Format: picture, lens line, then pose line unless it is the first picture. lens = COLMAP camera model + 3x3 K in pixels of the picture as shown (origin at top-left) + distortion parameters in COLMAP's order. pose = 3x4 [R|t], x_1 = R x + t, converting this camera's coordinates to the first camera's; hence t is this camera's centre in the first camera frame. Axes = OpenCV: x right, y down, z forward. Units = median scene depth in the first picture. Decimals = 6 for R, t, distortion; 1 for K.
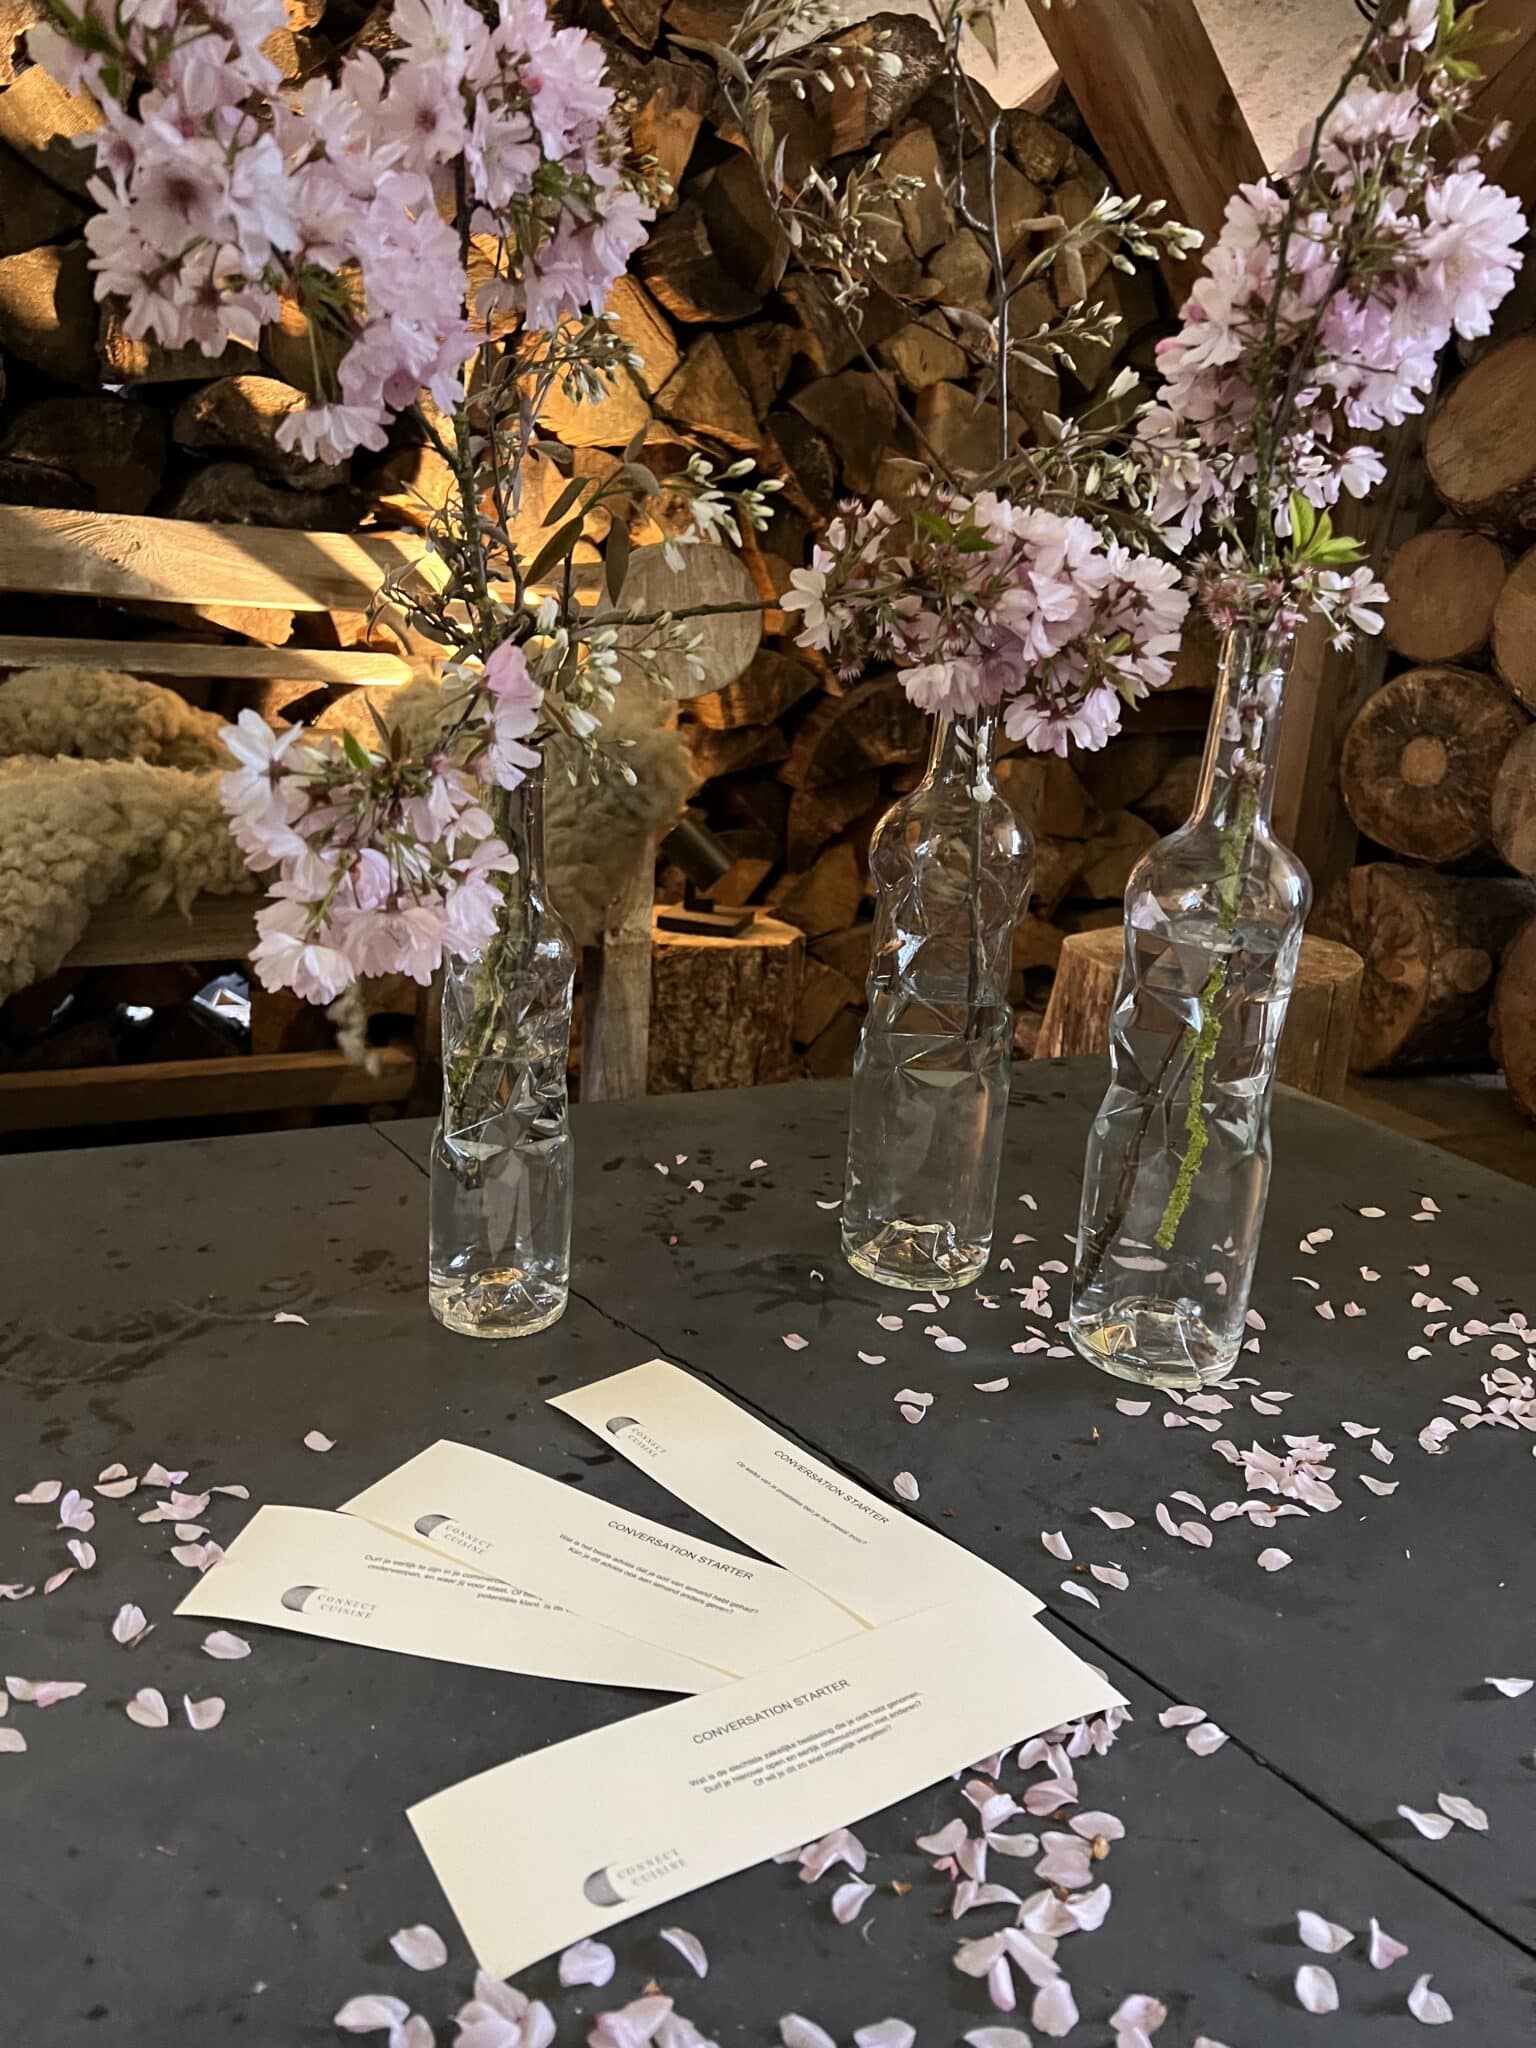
lens RADIAL K [[1559.7, 0, 768.0], [0, 1559.7, 1024.0], [0, 0, 1]] dist [0.058147, -0.068367]
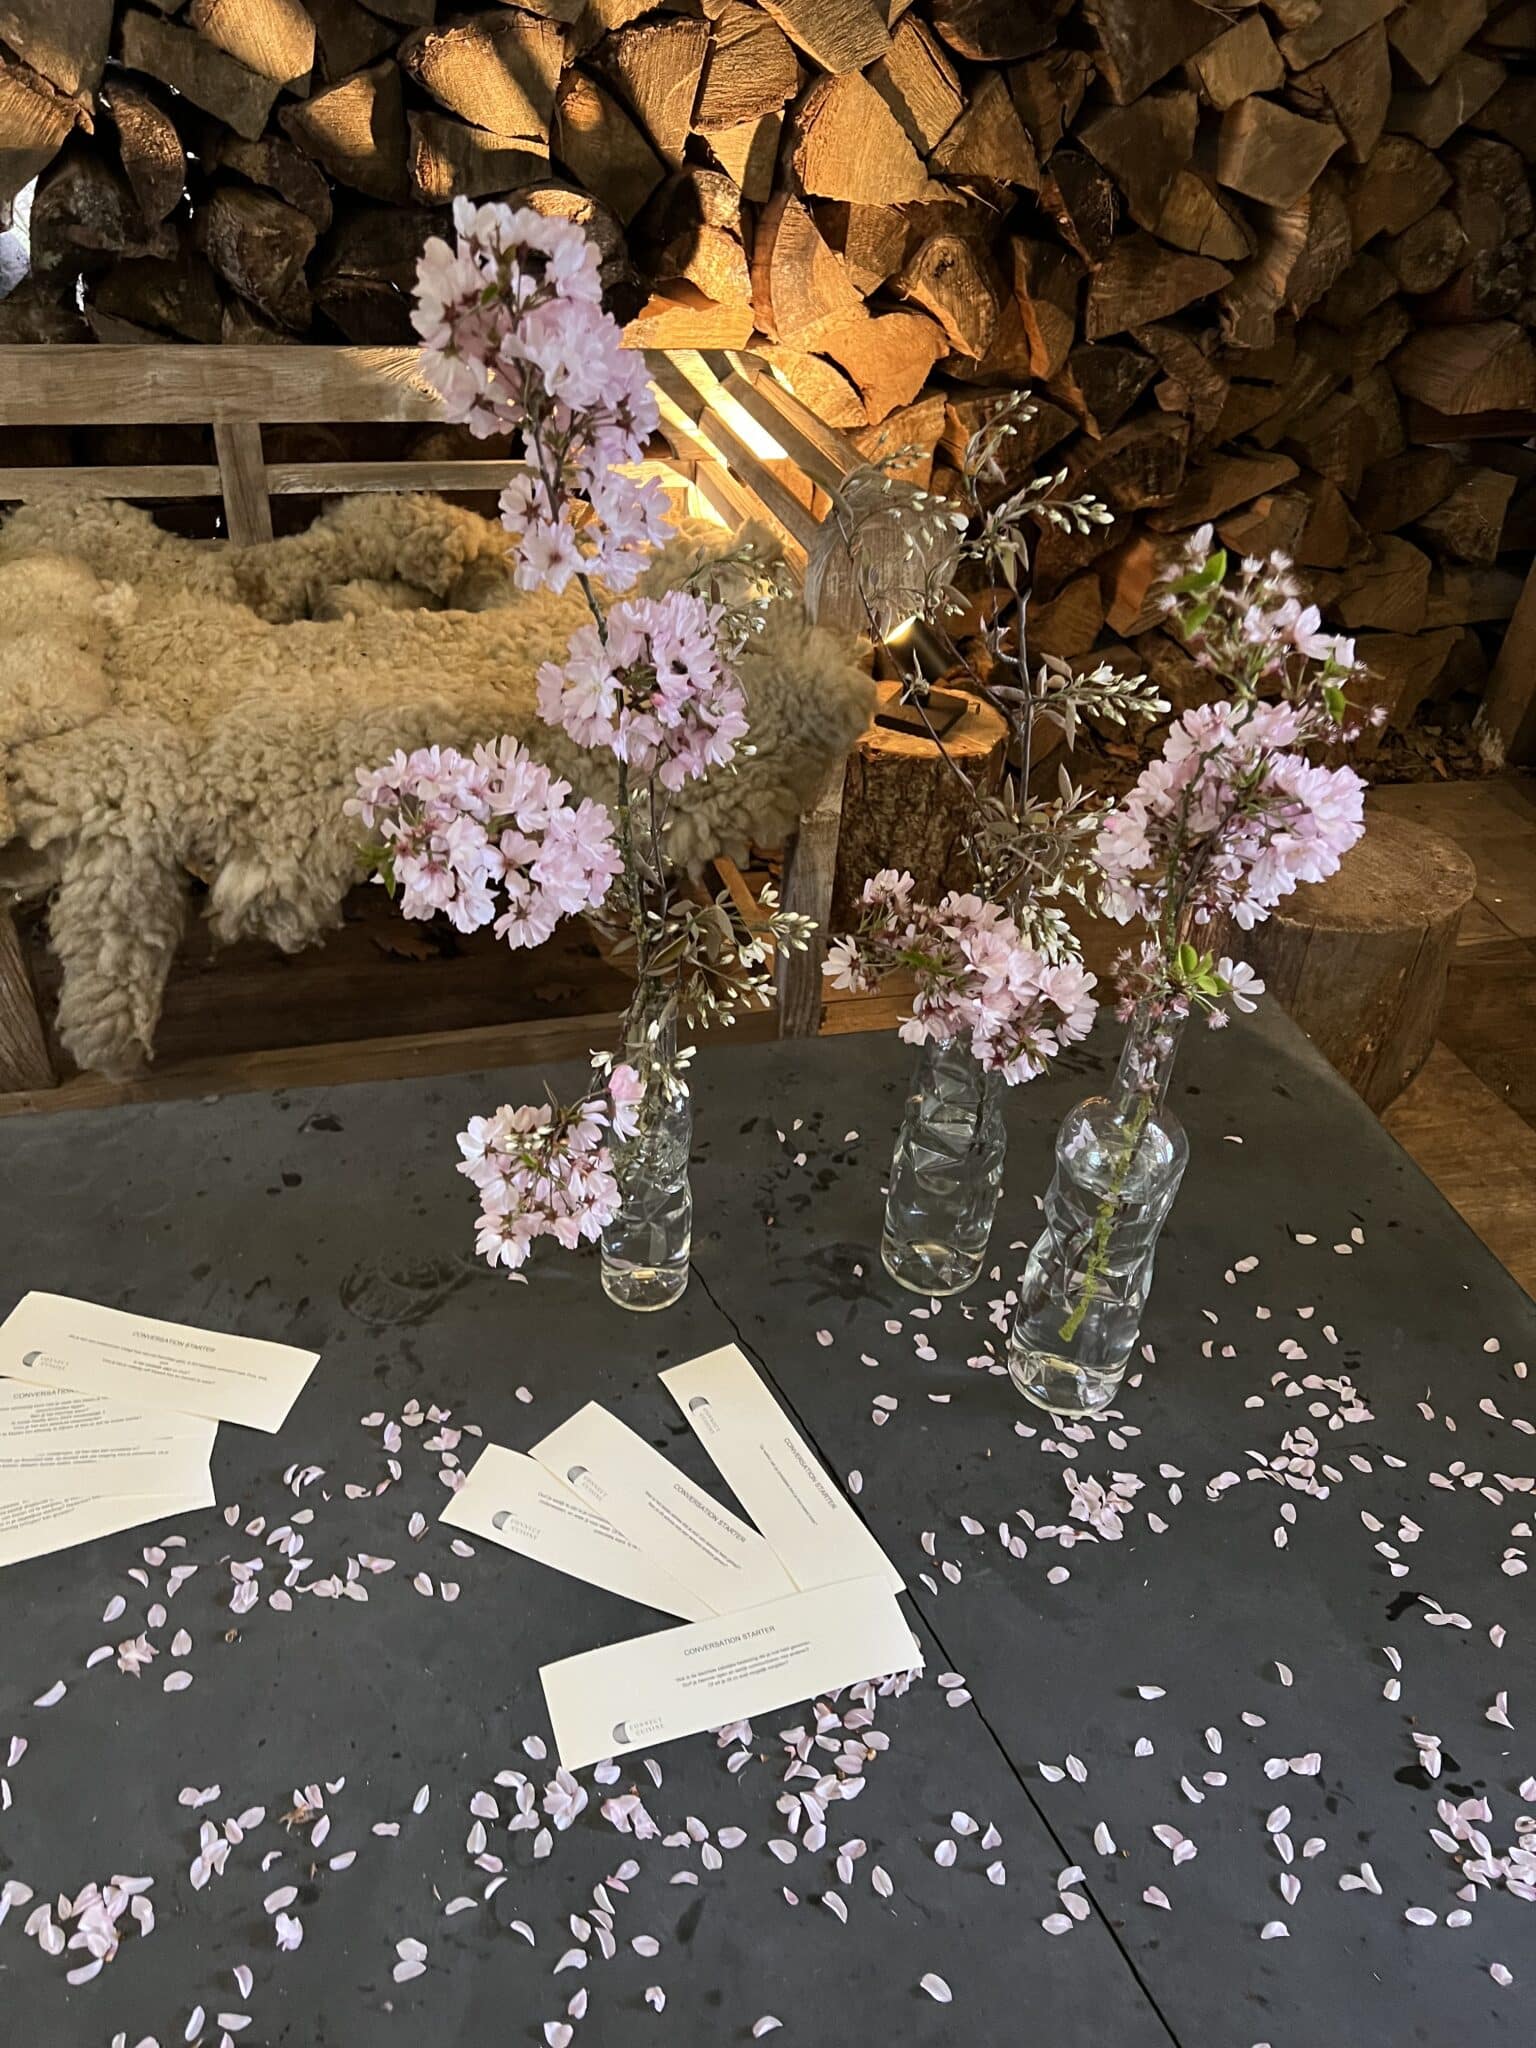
lens RADIAL K [[1683.4, 0, 764.4], [0, 1683.4, 914.7], [0, 0, 1]] dist [0.119894, -0.197161]
pose [[0.973829, 0.127278, -0.188302, 0.253653], [-0.058152, 0.940447, 0.334929, -0.857630], [0.219717, -0.315213, 0.923236, -0.495937]]
